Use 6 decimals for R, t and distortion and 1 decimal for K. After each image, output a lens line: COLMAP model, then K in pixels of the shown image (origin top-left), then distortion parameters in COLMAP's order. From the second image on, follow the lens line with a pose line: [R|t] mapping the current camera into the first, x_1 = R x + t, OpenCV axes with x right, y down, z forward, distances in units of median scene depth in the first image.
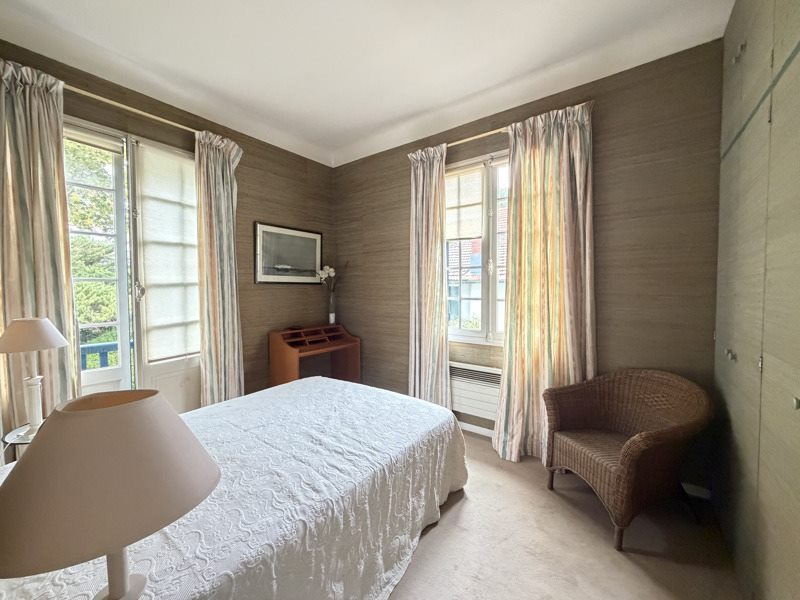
lens RADIAL K [[322.9, 0, 400.0], [0, 322.9, 300.0], [0, 0, 1]] dist [-0.001730, -0.000149]
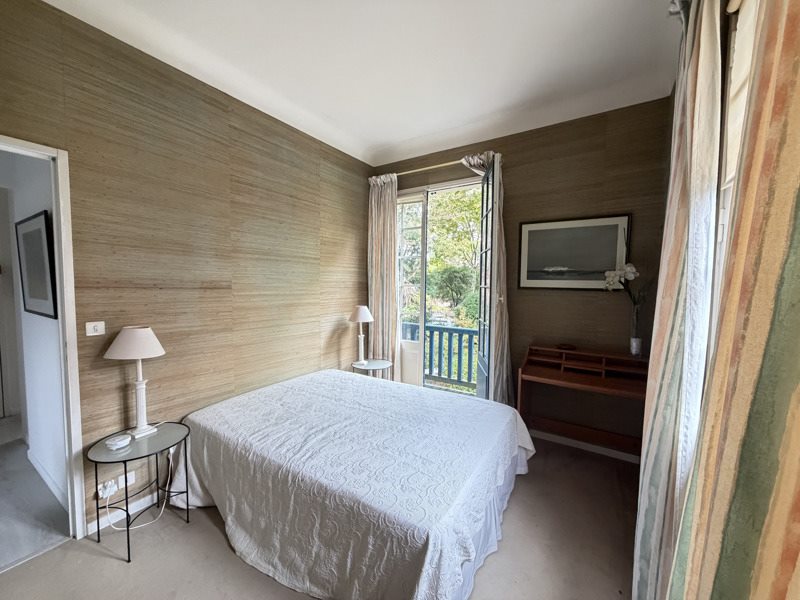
lens RADIAL K [[320.4, 0, 397.4], [0, 320.4, 303.4], [0, 0, 1]] dist [0.000710, 0.000021]
pose [[0.067990, 0.064663, -0.995588, 0.451257], [-0.047437, 0.996978, 0.061514, -0.049963], [0.996558, 0.043045, 0.070852, 0.576030]]
